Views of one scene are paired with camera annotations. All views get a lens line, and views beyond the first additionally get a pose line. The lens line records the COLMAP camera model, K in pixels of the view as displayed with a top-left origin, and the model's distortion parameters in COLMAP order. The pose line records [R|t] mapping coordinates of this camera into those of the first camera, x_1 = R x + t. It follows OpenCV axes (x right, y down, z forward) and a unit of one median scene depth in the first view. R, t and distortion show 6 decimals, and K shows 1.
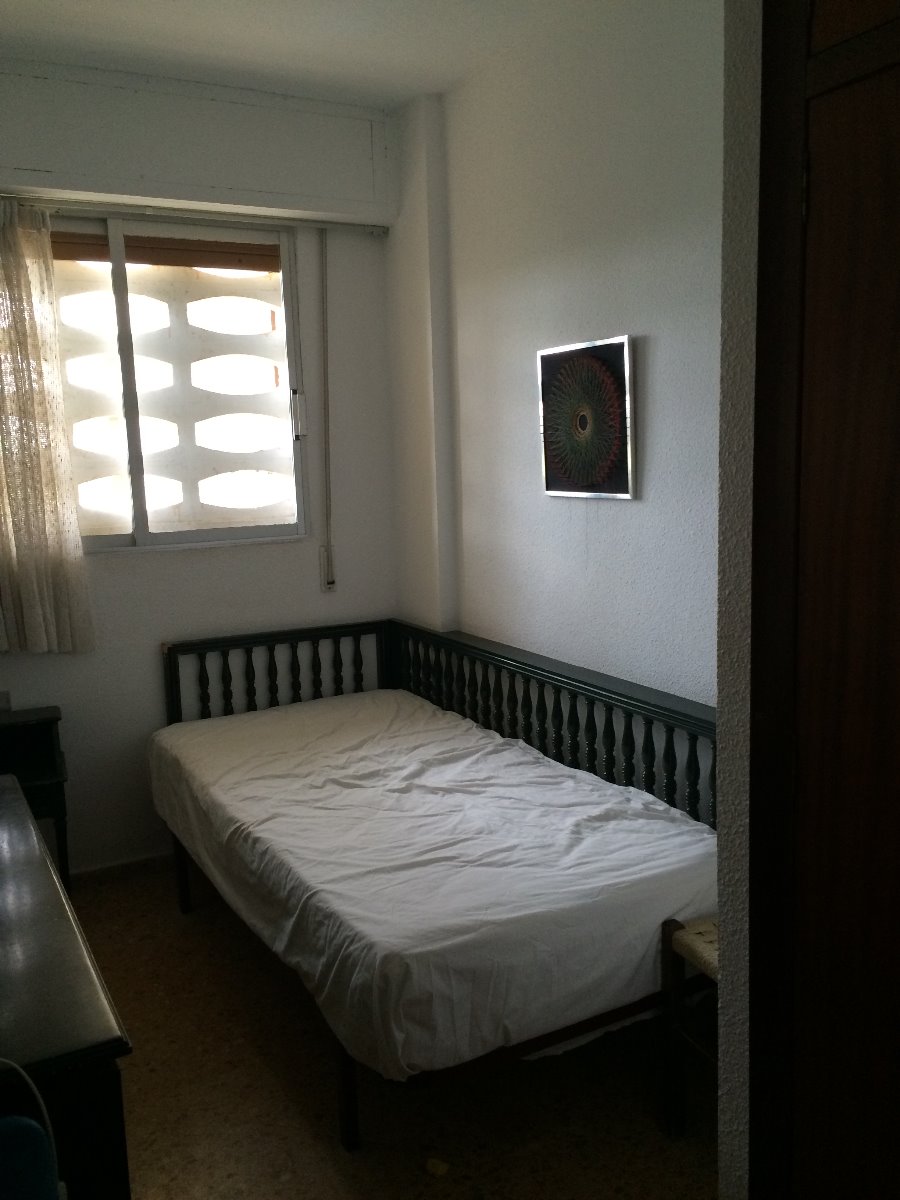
lens RADIAL K [[1032.5, 0, 452.3], [0, 1032.5, 601.6], [0, 0, 1]] dist [0.086114, -0.114209]
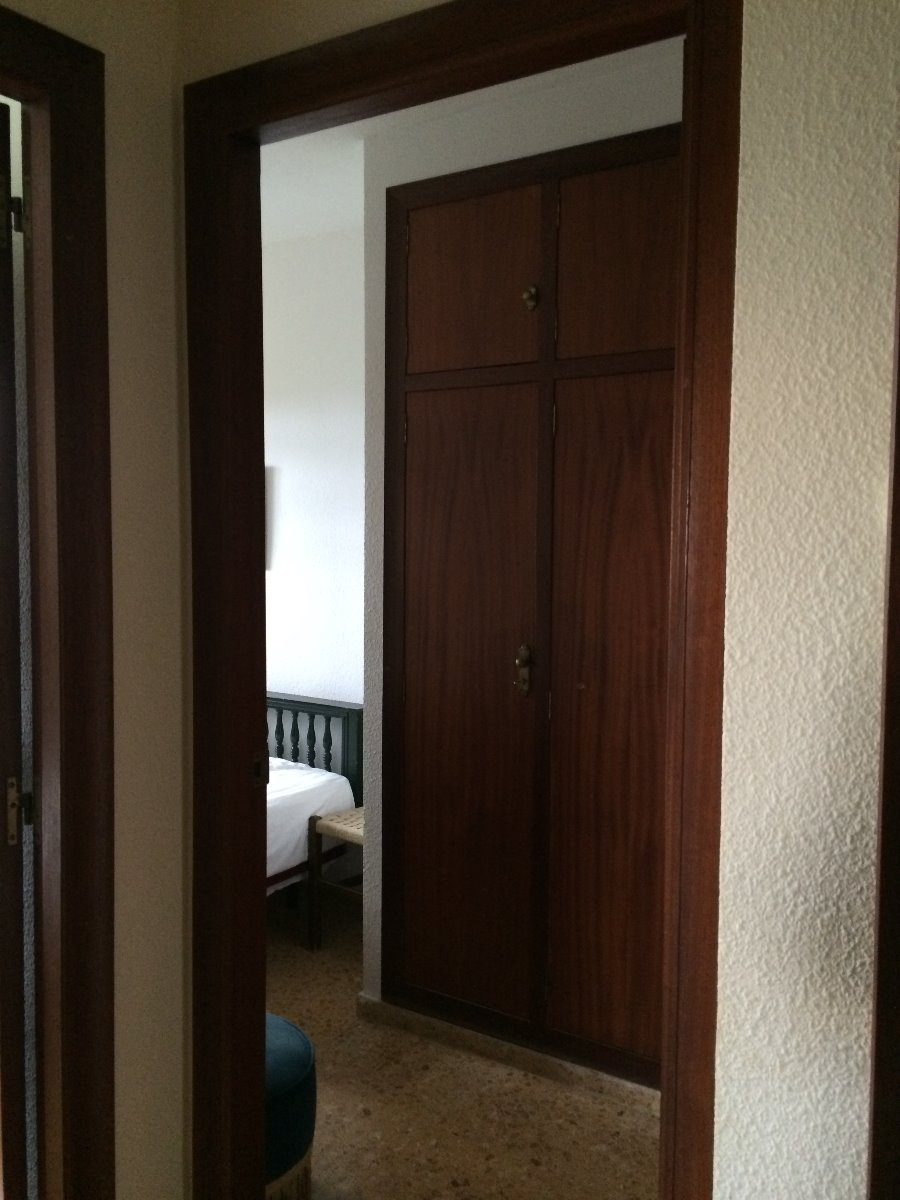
lens RADIAL K [[1032.5, 0, 450.4], [0, 1032.5, 600.4], [0, 0, 1]] dist [0.086114, -0.114209]
pose [[0.870129, 0.012882, 0.492656, -0.439291], [0.038009, 0.994927, -0.093147, 0.122459], [-0.491357, 0.099775, 0.865224, -0.617249]]
